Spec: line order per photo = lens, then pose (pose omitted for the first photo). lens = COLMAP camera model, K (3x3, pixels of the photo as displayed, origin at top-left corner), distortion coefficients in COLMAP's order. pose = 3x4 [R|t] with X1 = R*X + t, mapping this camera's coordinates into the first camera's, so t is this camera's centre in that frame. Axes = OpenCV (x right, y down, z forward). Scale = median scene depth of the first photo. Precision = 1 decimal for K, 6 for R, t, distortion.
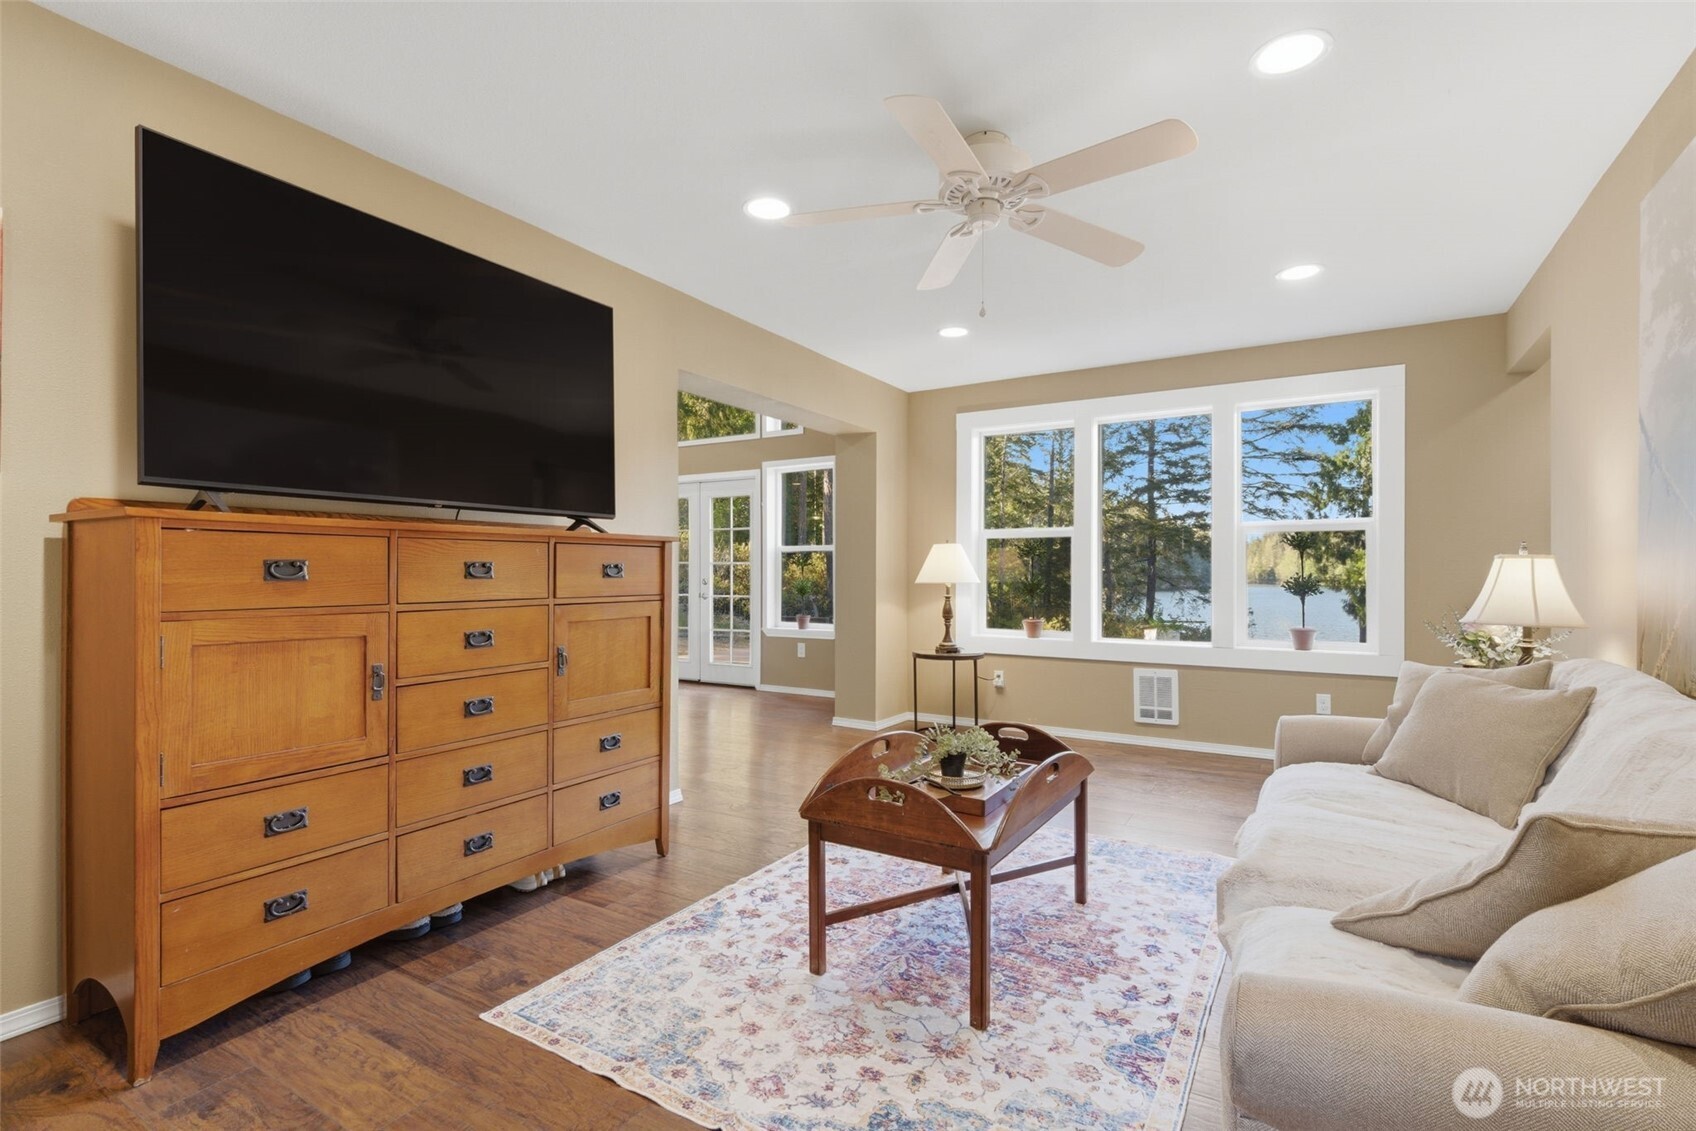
lens RADIAL K [[788.6, 0, 848.2], [0, 788.6, 572.9], [0, 0, 1]] dist [-0.000426, -0.000028]
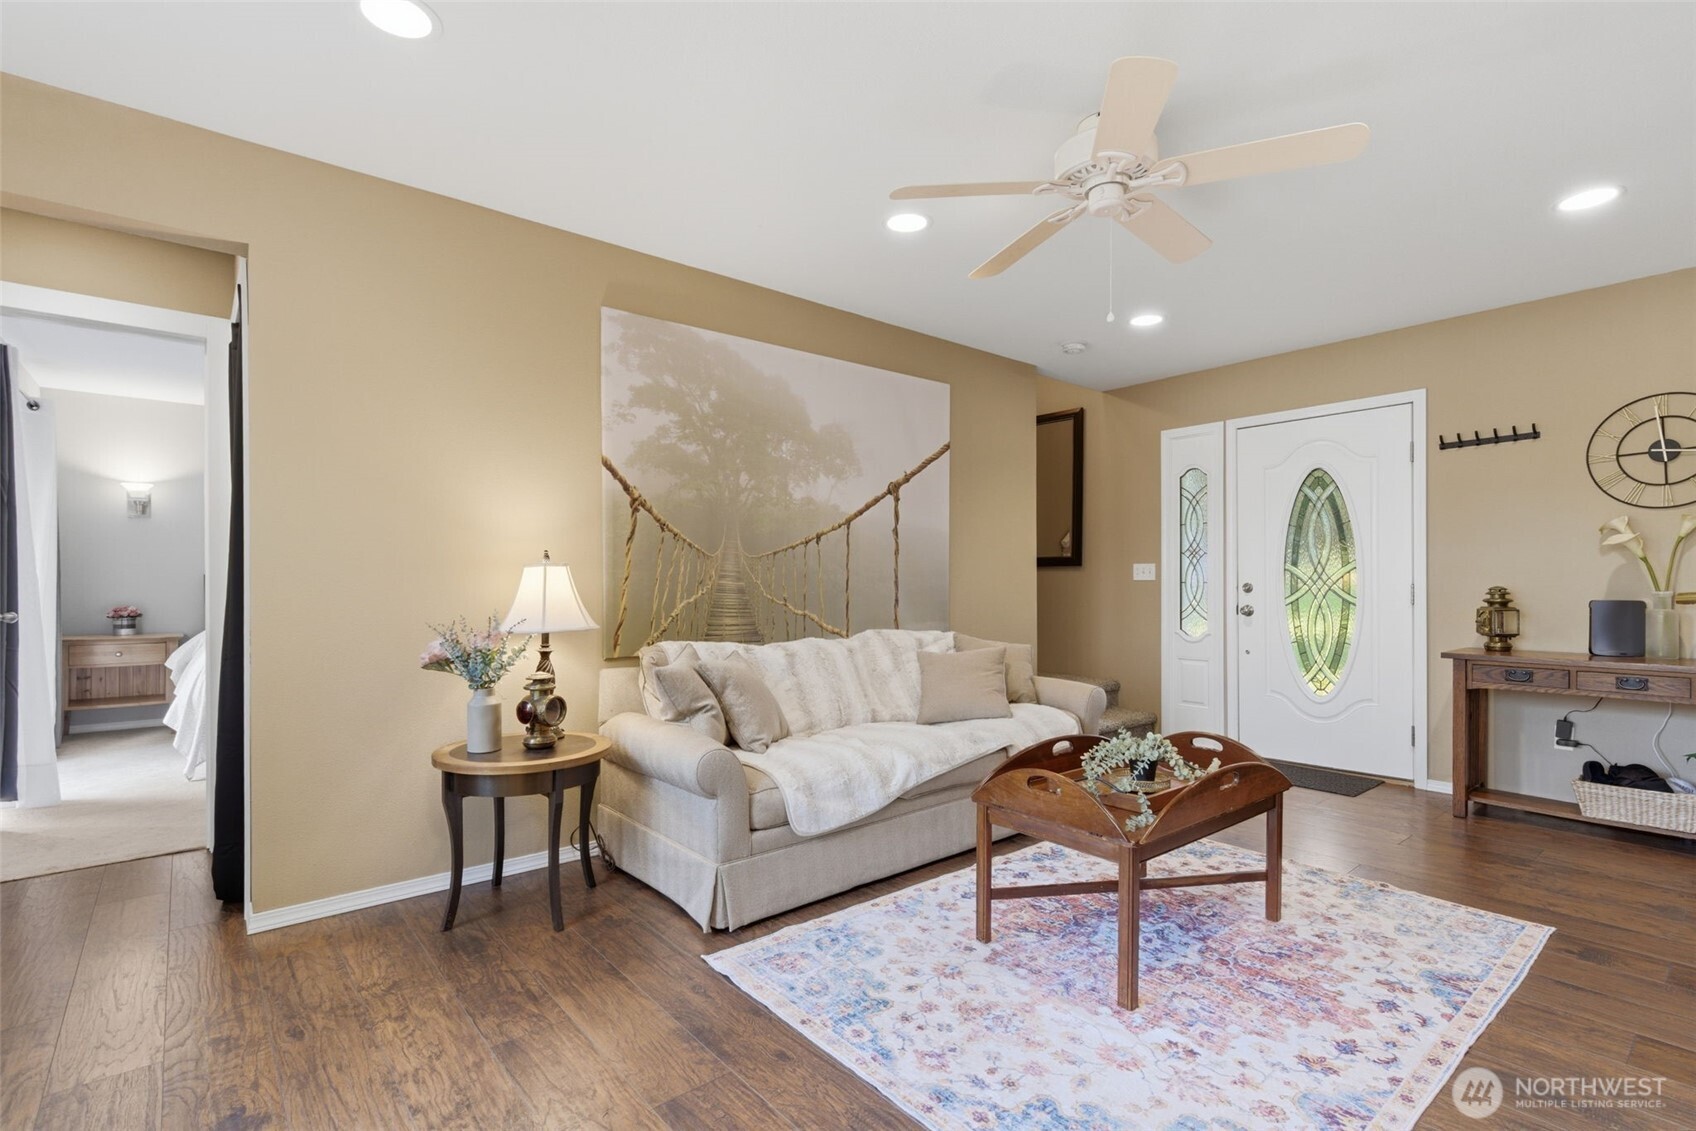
lens RADIAL K [[783.5, 0, 854.2], [0, 783.5, 582.3], [0, 0, 1]] dist [0.002531, 0.000021]
pose [[-0.945979, -0.001365, 0.324224, 0.122816], [-0.000705, 0.999997, 0.002153, 0.000248], [-0.324226, 0.001808, -0.945978, 1.622943]]
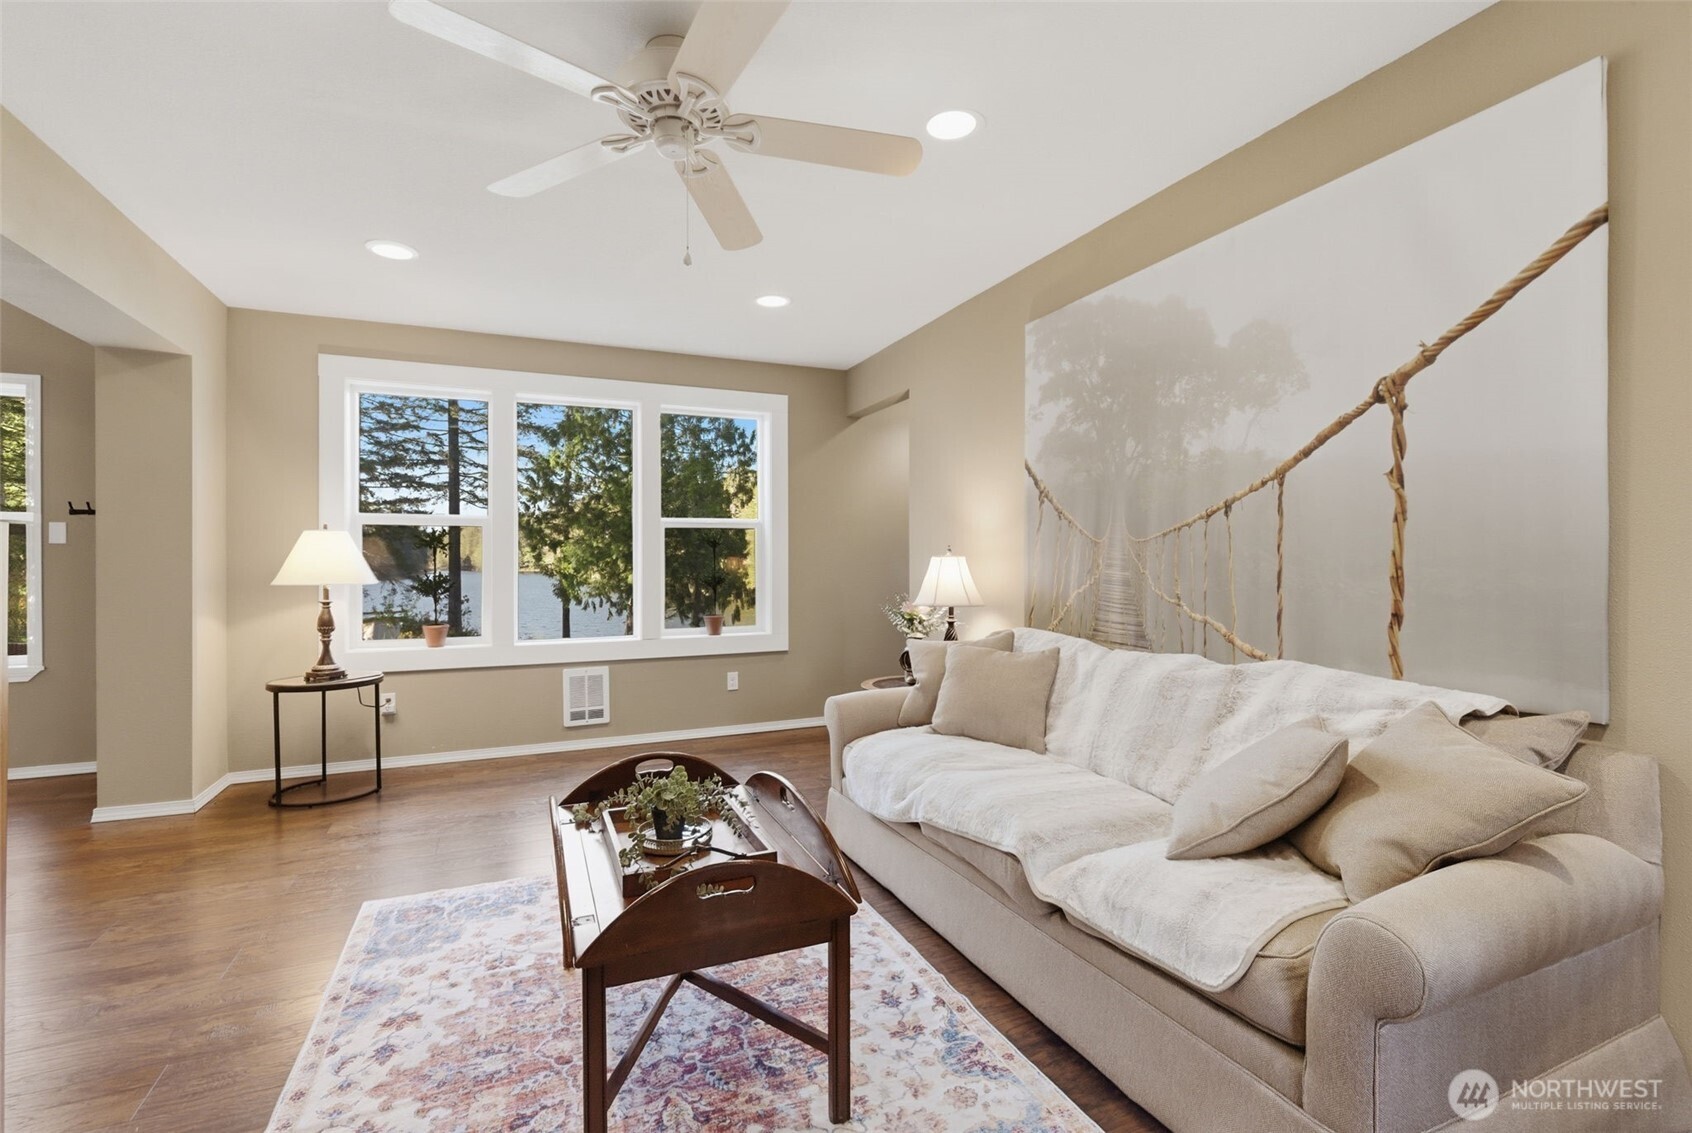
lens RADIAL K [[773.3, 0, 849.3], [0, 773.3, 559.6], [0, 0, 1]] dist [-0.000281, -0.000398]
pose [[0.576945, -0.003174, 0.816777, -0.310116], [0.003799, 0.999992, 0.001203, -0.015234], [-0.816774, 0.002409, 0.576952, 0.317253]]
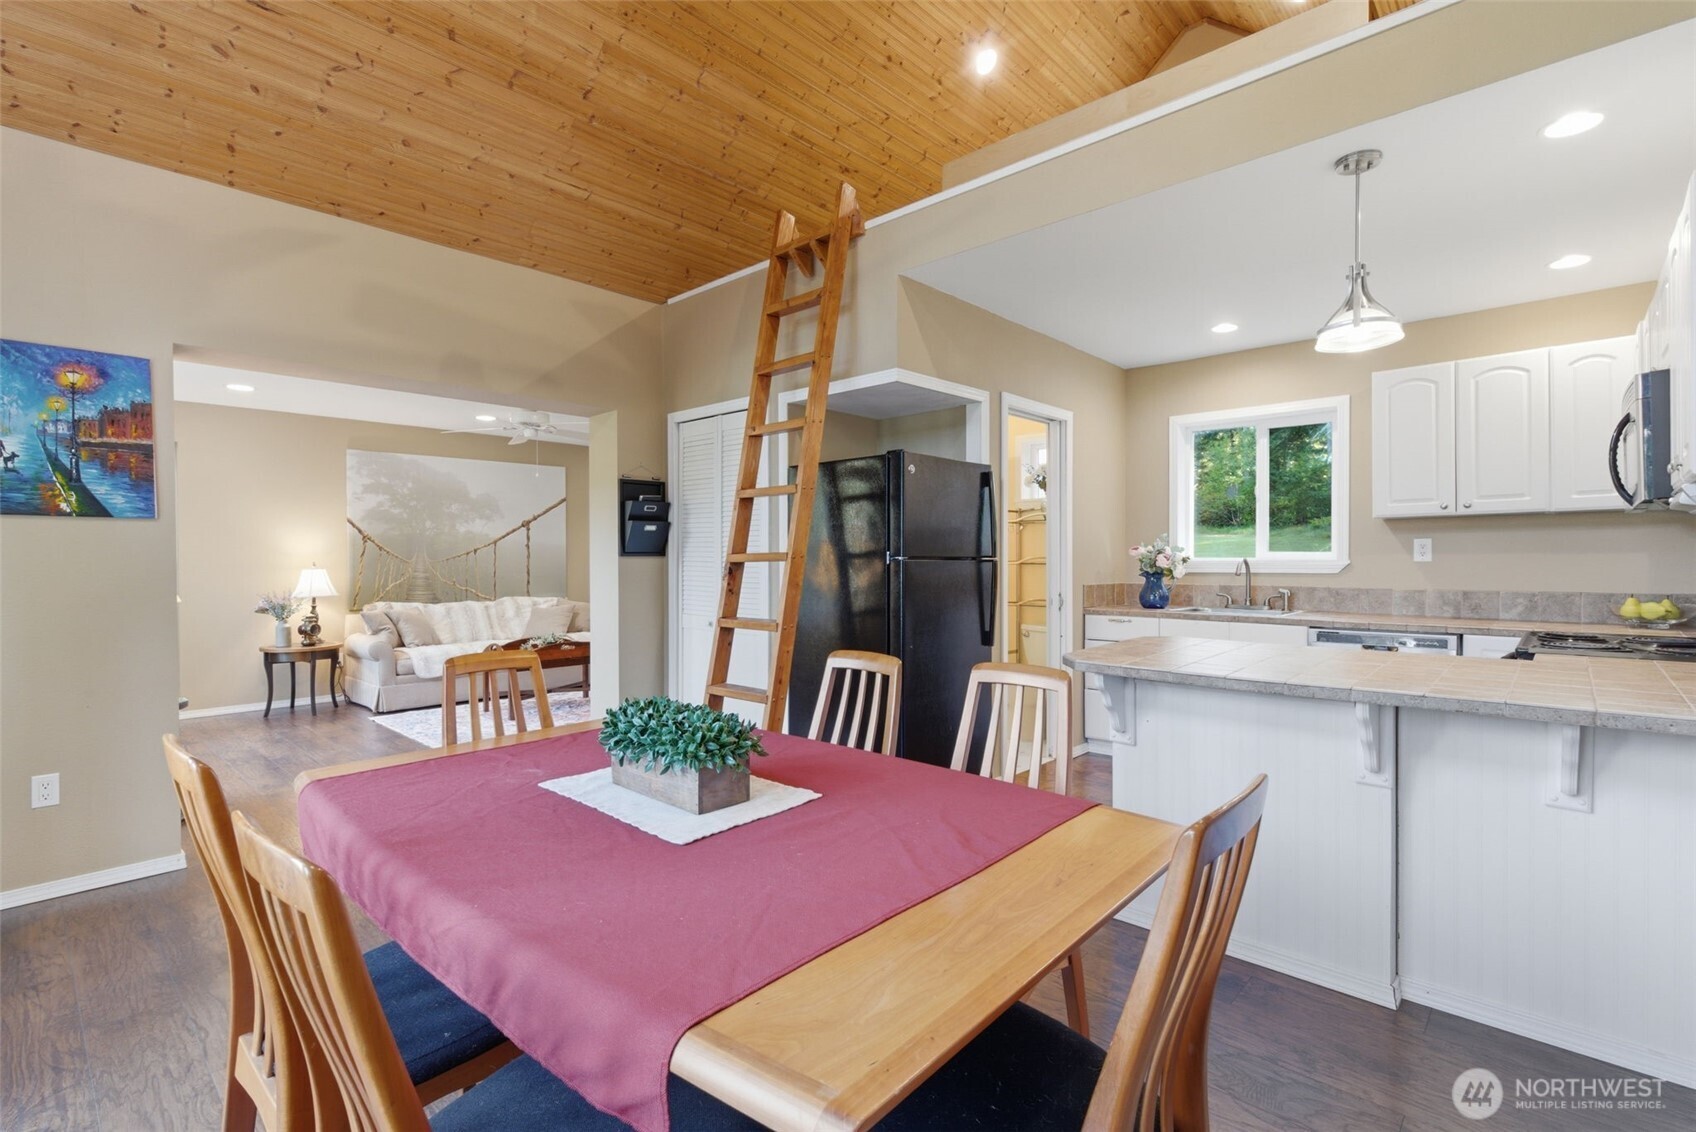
lens RADIAL K [[775.2, 0, 851.3], [0, 775.2, 559.1], [0, 0, 1]] dist [-0.000281, -0.000398]
pose [[-0.979067, 0.000725, 0.203537, -1.094489], [0.001735, 0.999987, 0.004784, -0.051406], [-0.203531, 0.005037, -0.979056, 2.635553]]
